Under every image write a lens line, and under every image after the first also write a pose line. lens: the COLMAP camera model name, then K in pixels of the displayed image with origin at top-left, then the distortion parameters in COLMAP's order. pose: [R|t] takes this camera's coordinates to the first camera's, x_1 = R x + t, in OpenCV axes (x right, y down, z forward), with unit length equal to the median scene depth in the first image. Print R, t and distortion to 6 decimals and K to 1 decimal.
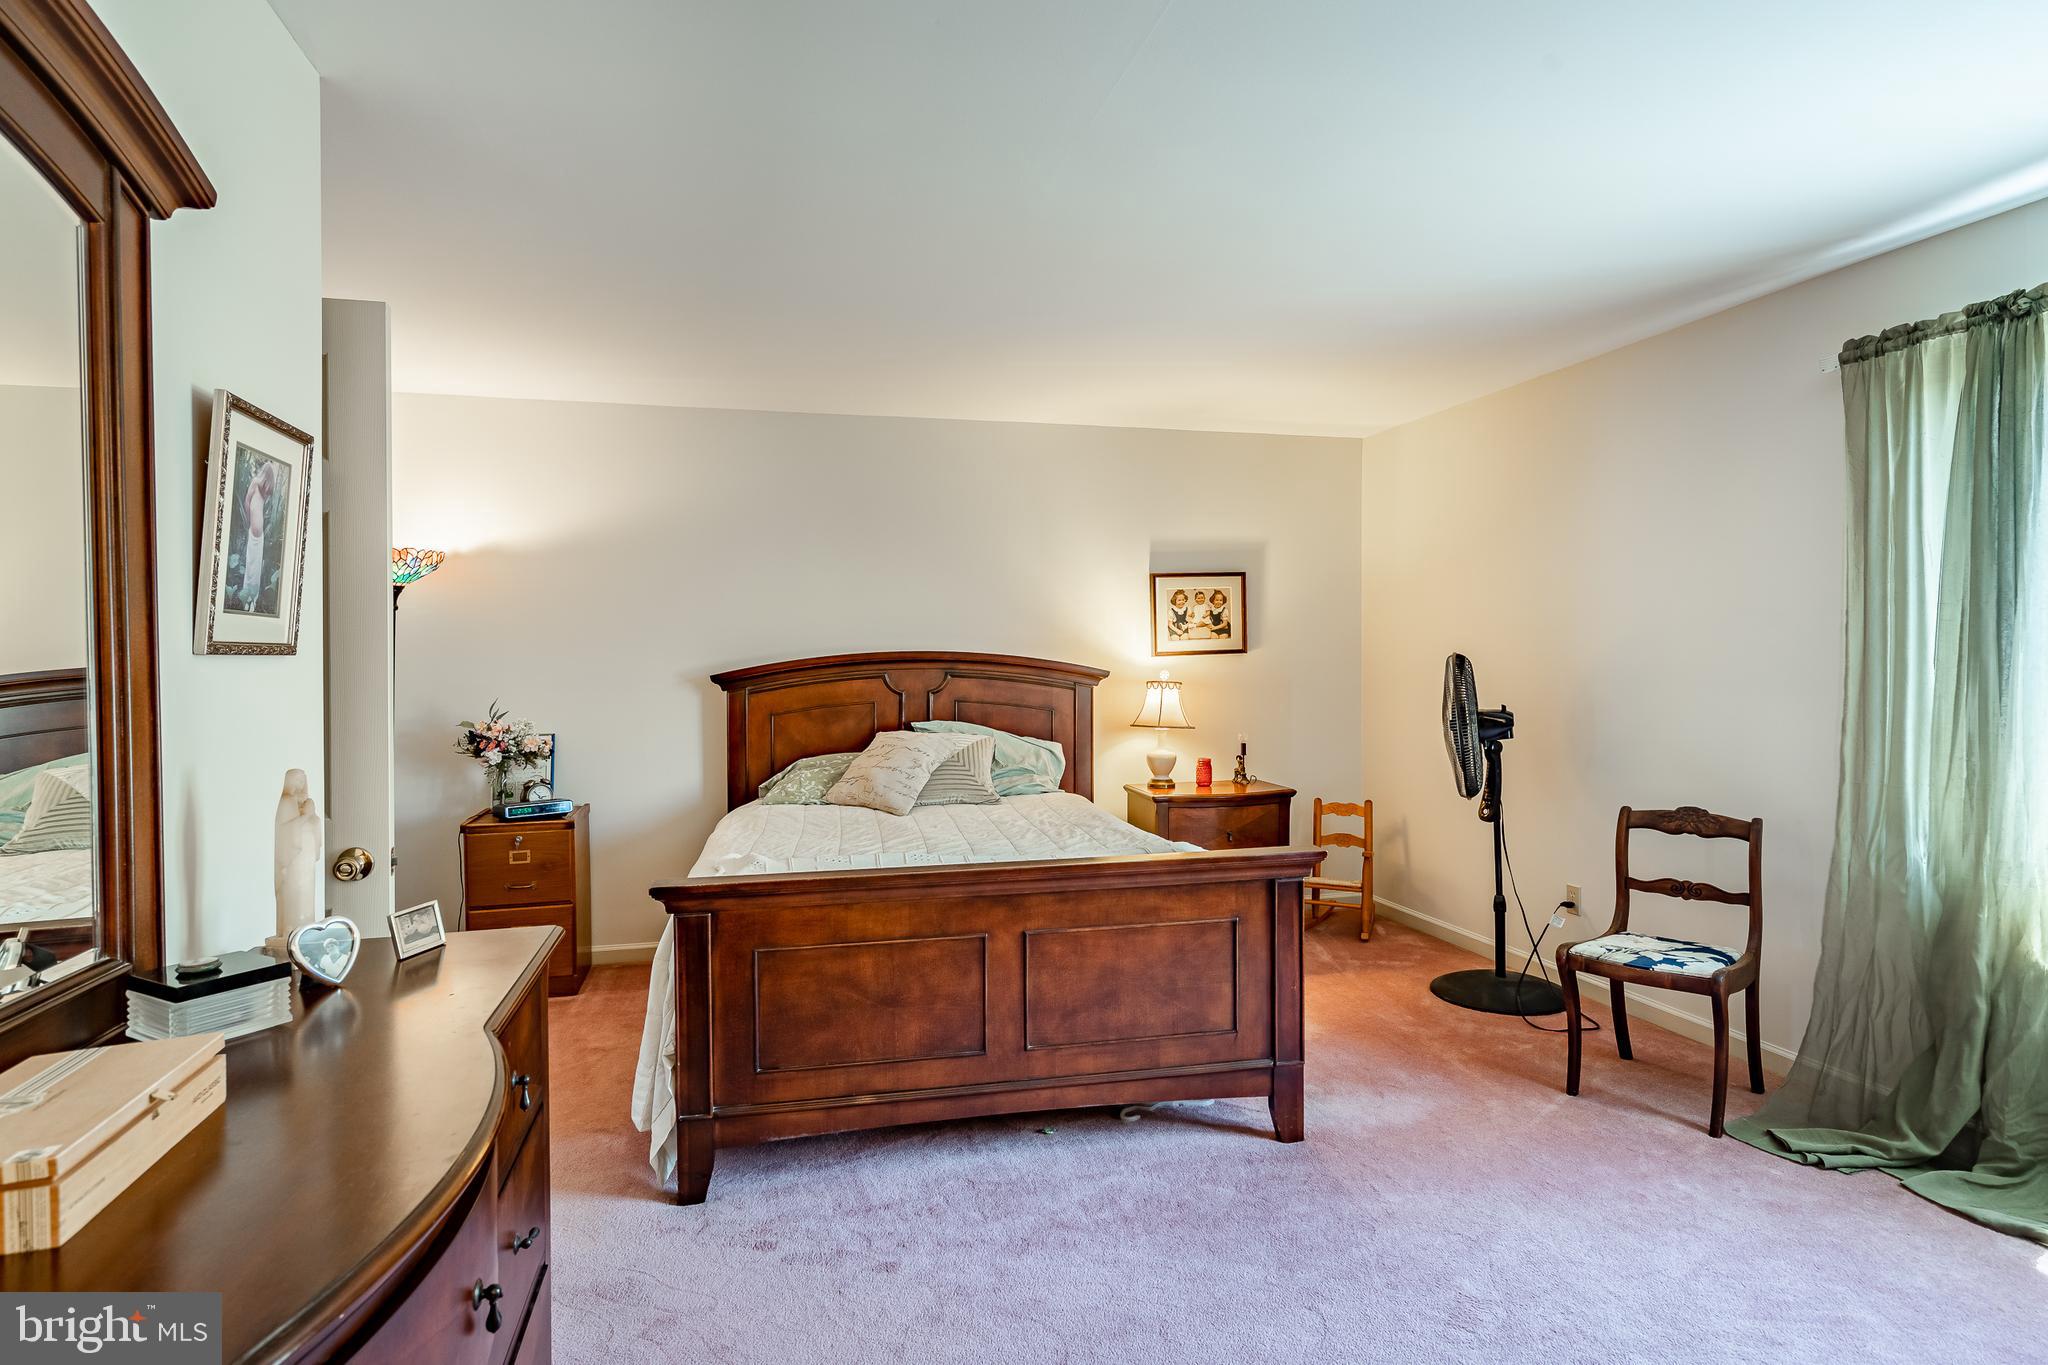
lens RADIAL K [[1144.9, 0, 951.6], [0, 1144.9, 676.2], [0, 0, 1]] dist [0.010490, -0.002106]
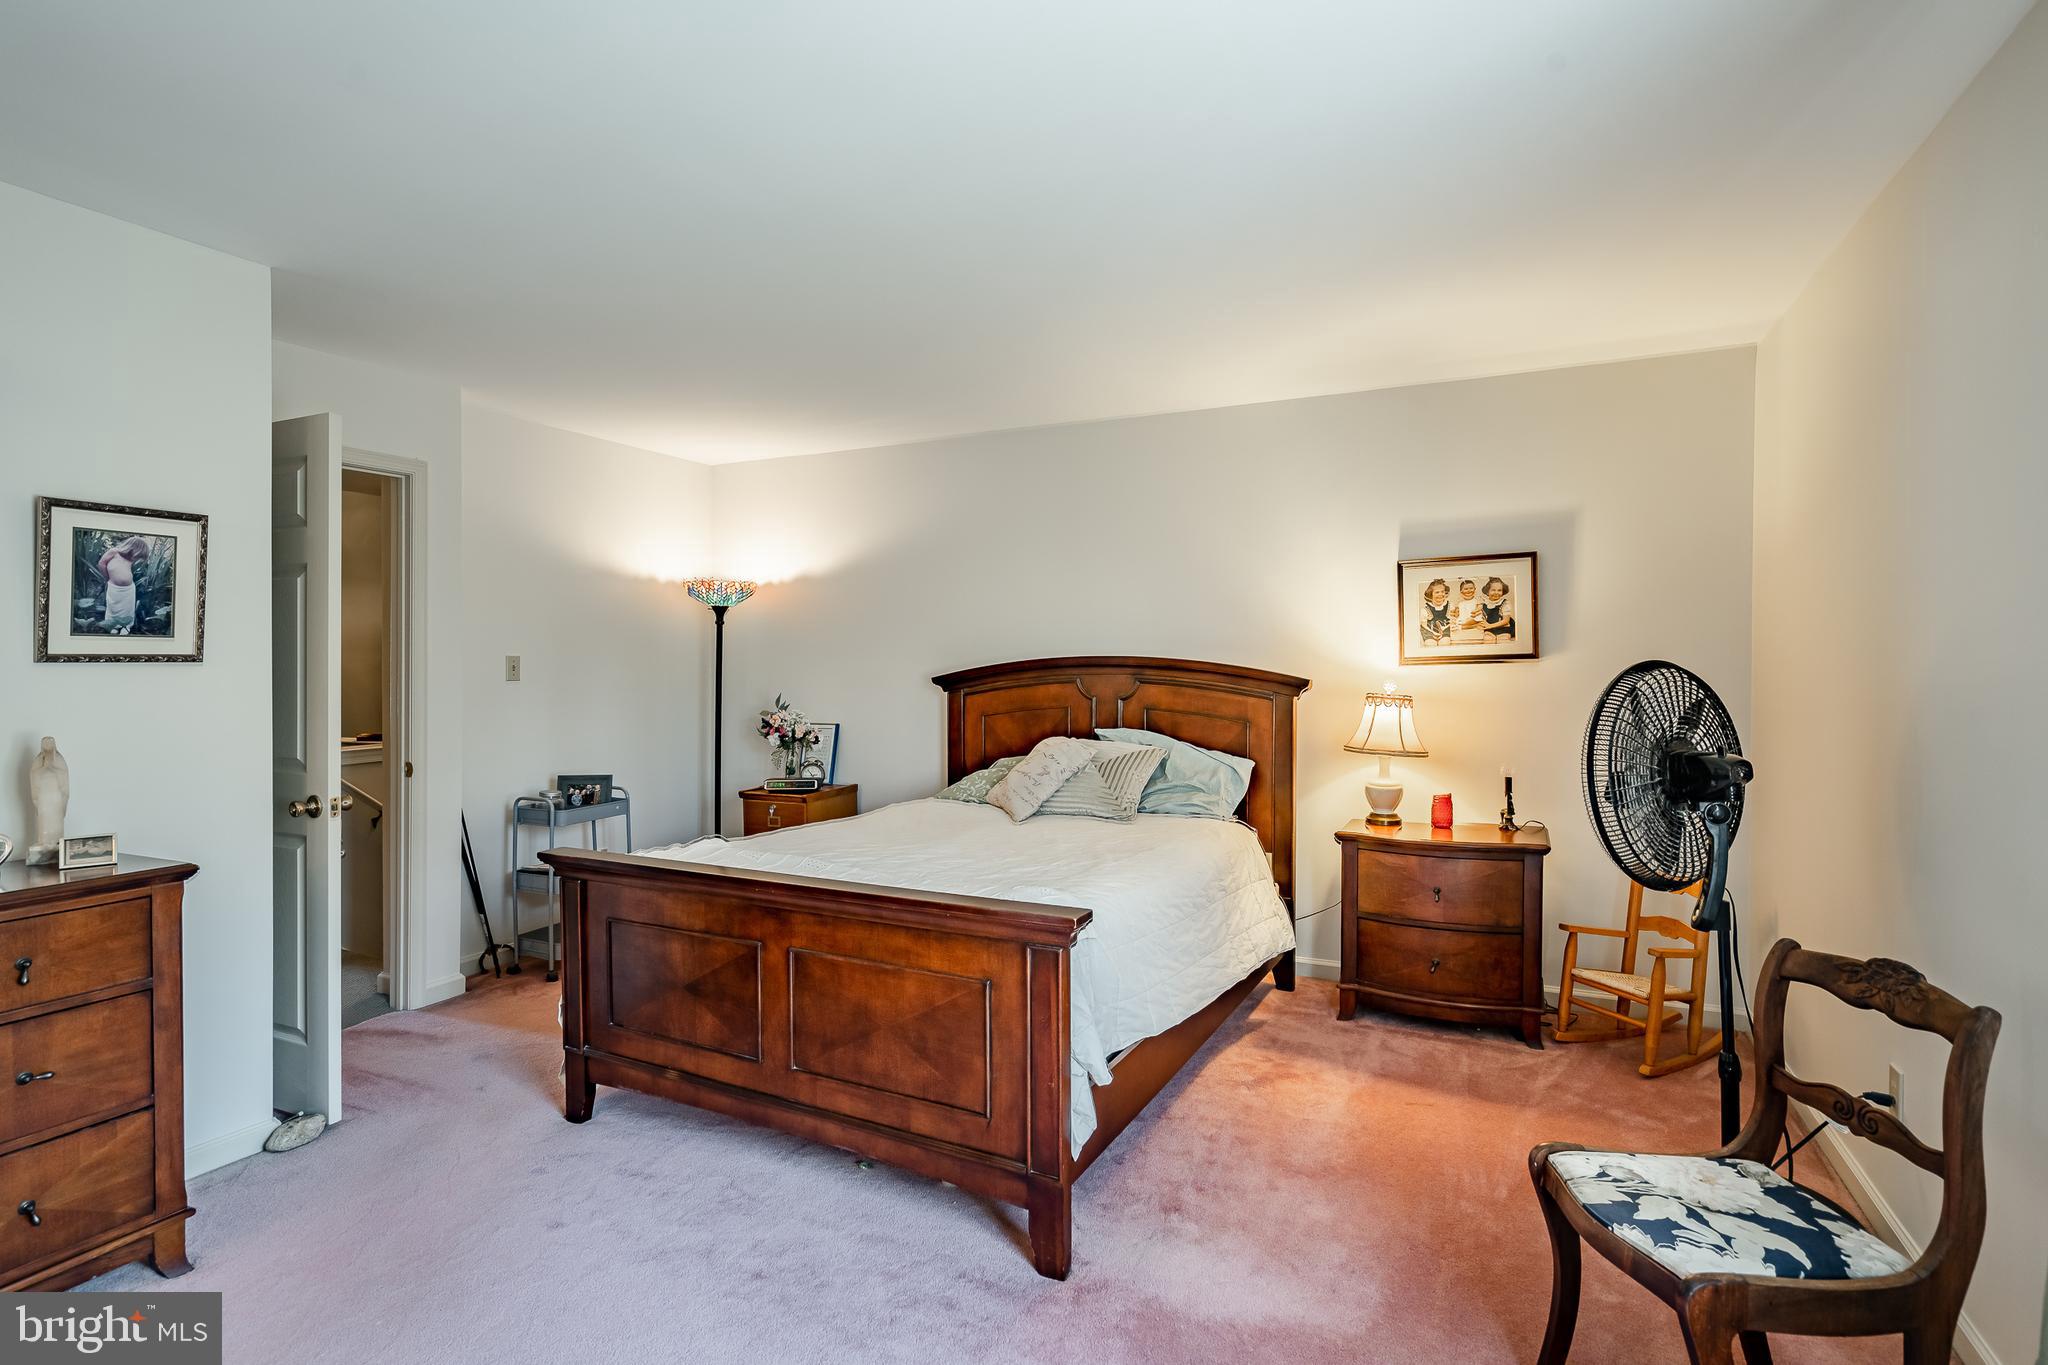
lens RADIAL K [[993.8, 0, 930.7], [0, 993.8, 681.9], [0, 0, 1]] dist [0.001353, 0.001547]
pose [[0.759378, 0.017802, -0.650407, 0.411274], [-0.013146, 0.999841, 0.012018, -0.008399], [0.650517, -0.000576, 0.759491, 0.258165]]
